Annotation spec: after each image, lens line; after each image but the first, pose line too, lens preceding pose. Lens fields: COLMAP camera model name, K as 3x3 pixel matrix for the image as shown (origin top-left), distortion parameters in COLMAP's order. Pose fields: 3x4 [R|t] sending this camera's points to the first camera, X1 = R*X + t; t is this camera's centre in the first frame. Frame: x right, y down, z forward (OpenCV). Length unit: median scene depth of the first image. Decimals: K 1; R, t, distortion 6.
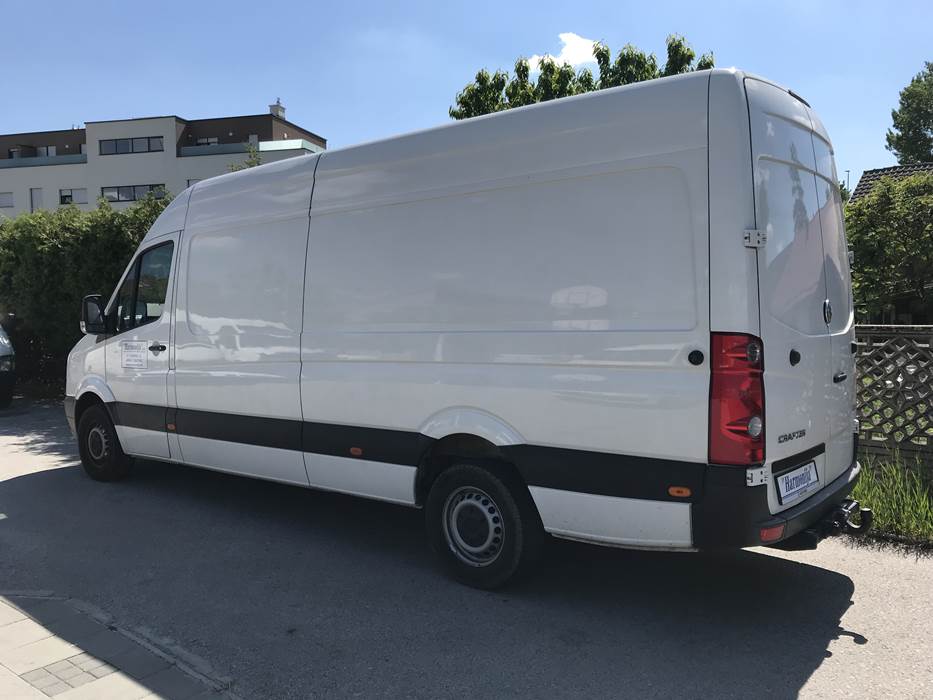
lens RADIAL K [[784.1, 0, 466.5], [0, 784.1, 350.0], [0, 0, 1]] dist [0.009212, 0.003165]
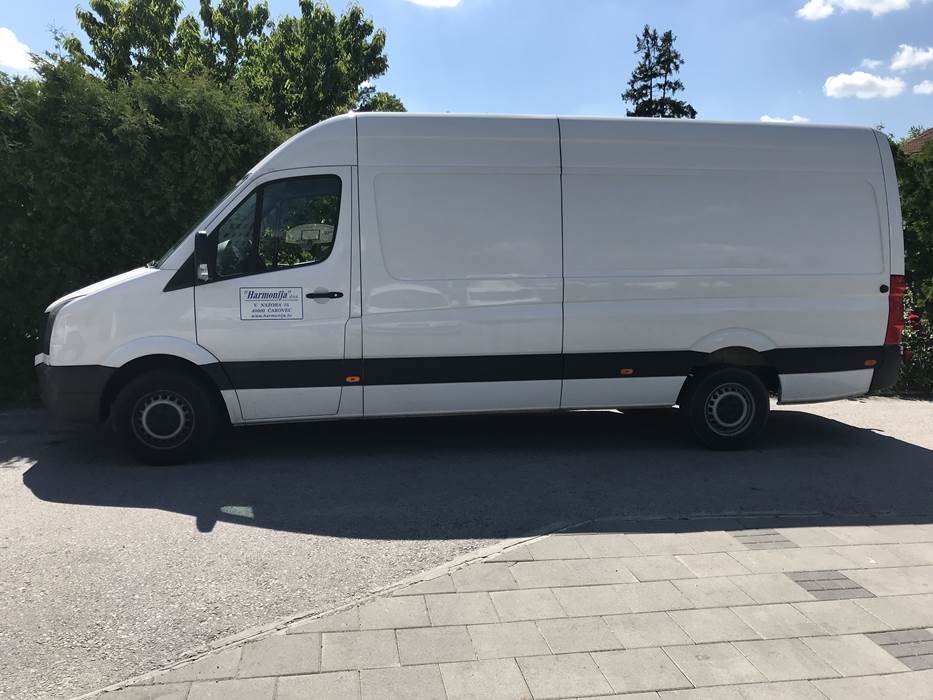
lens RADIAL K [[784.1, 0, 466.5], [0, 784.1, 350.0], [0, 0, 1]] dist [0.009212, 0.003165]
pose [[0.664044, -0.067957, 0.744599, -1.388569], [0.022240, 0.997216, 0.071179, -0.000445], [-0.747362, -0.030706, 0.663707, 0.401753]]
